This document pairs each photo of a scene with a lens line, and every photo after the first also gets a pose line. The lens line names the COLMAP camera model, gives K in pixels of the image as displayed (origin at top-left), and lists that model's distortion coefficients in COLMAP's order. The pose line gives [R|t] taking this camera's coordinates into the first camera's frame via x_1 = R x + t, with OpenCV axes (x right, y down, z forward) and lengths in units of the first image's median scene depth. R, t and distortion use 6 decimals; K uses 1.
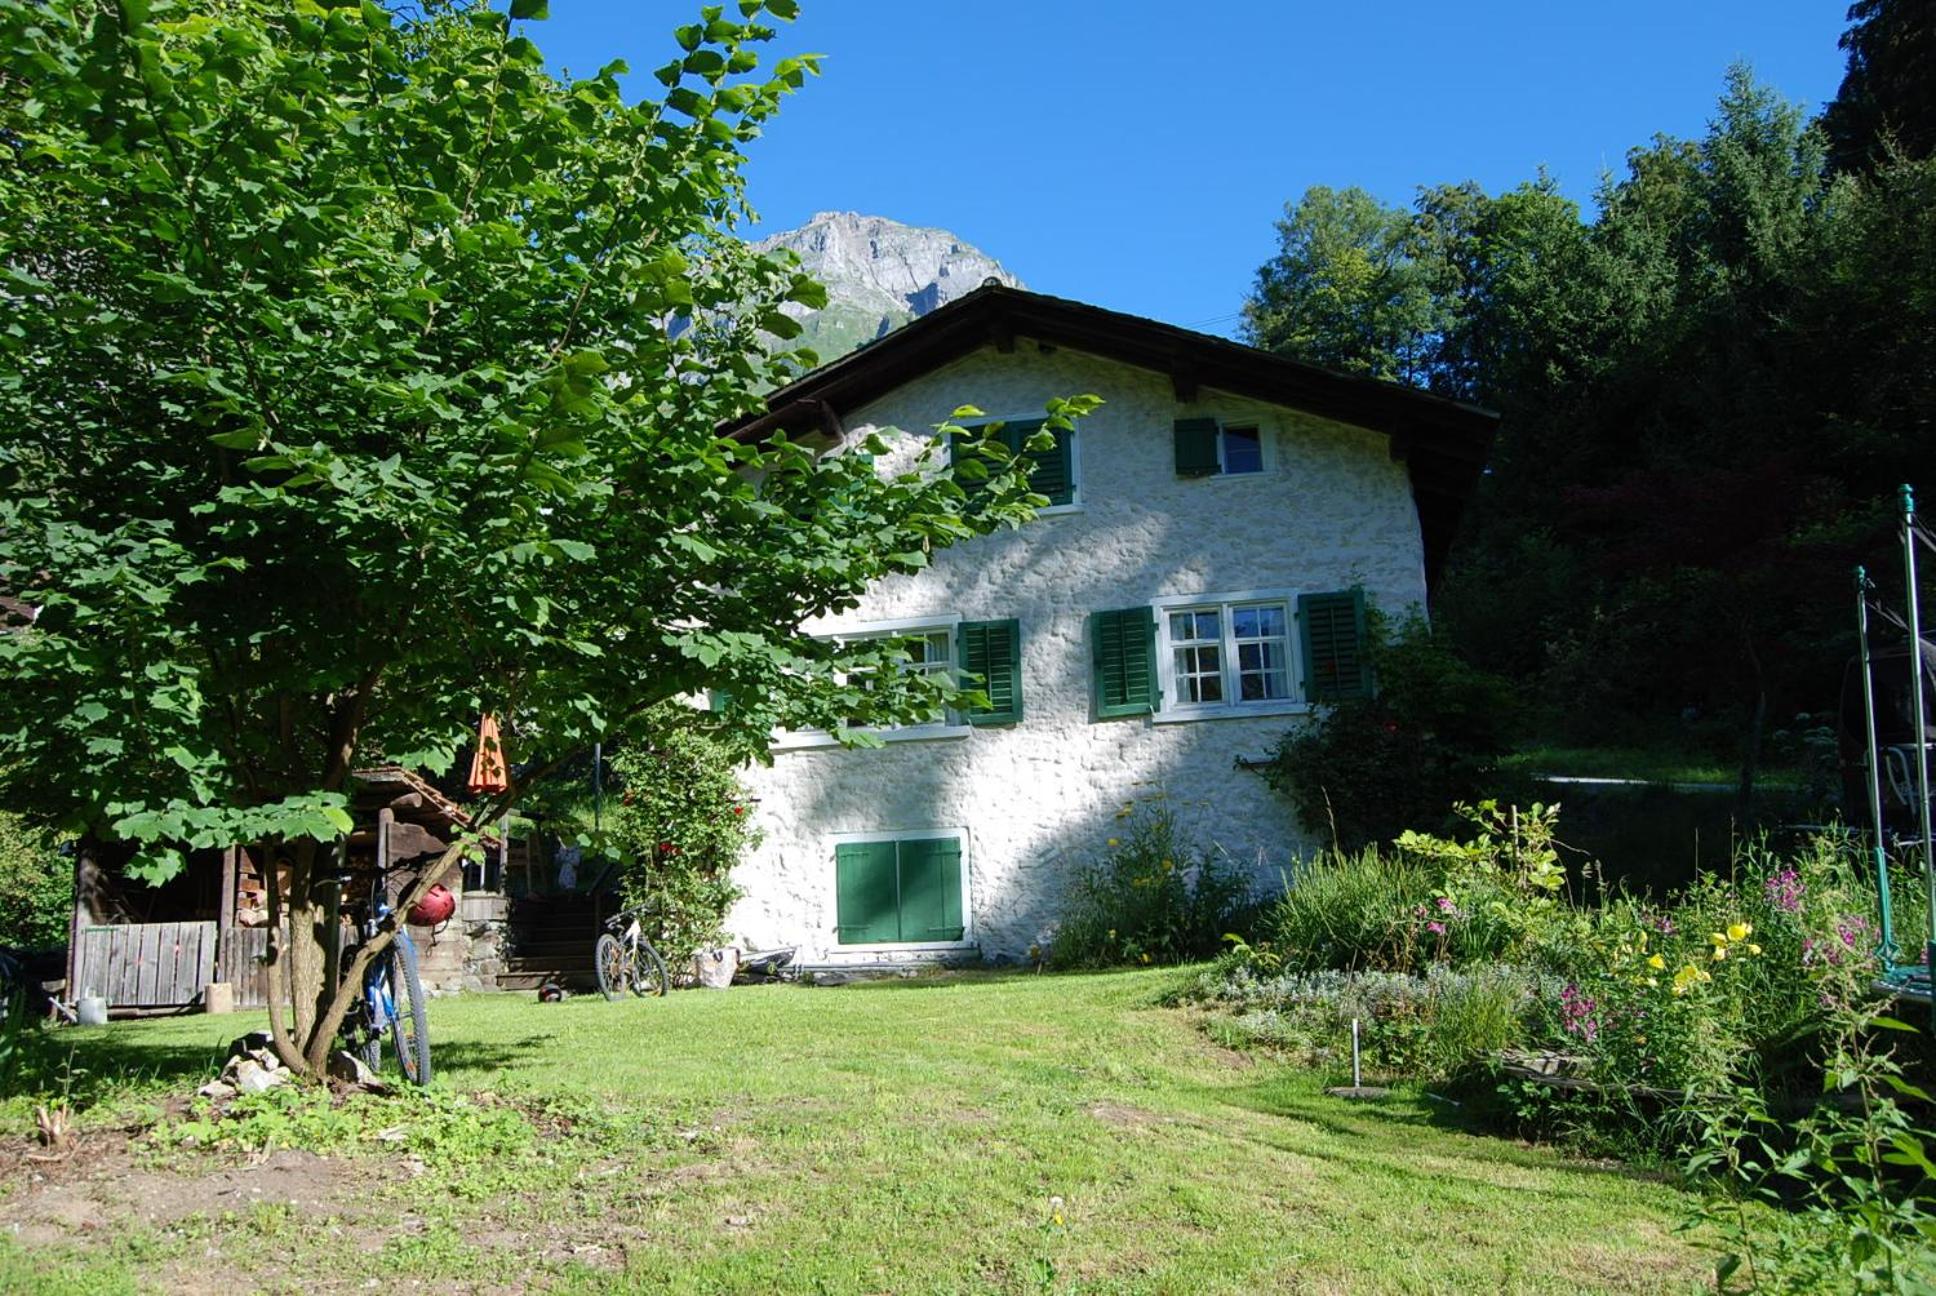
lens RADIAL K [[1550.5, 0, 967.3], [0, 1550.5, 666.3], [0, 0, 1]] dist [-0.058942, 0.006250]
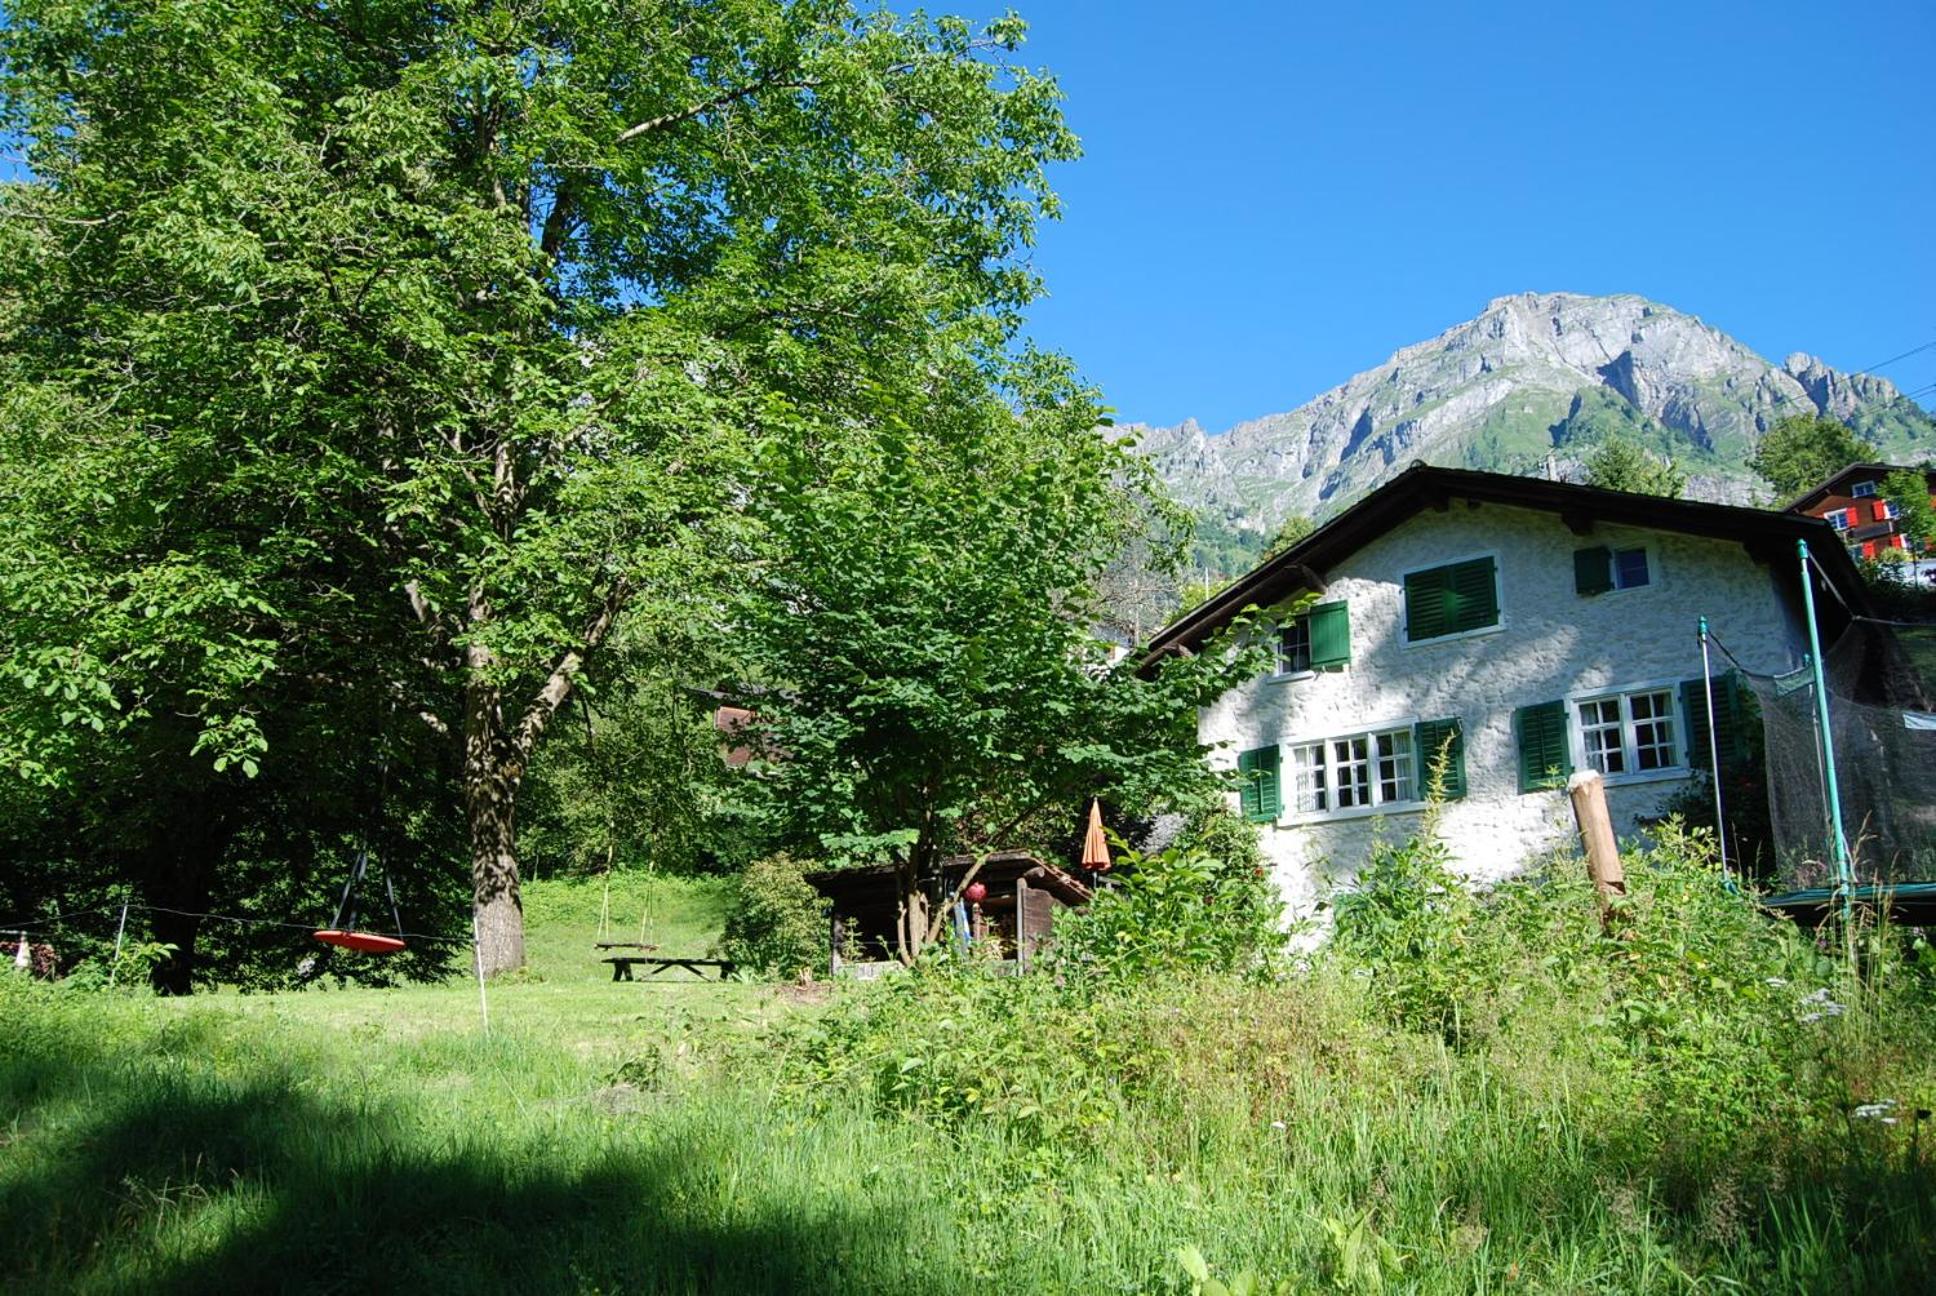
lens RADIAL K [[2152.3, 0, 968.0], [0, 2152.3, 648.0], [0, 0, 1]] dist [-0.037749, -0.033843]
pose [[0.882472, -0.081276, -0.463290, 0.508440], [0.050215, 0.995608, -0.079012, 0.033250], [0.467677, 0.046462, 0.882677, -0.779361]]
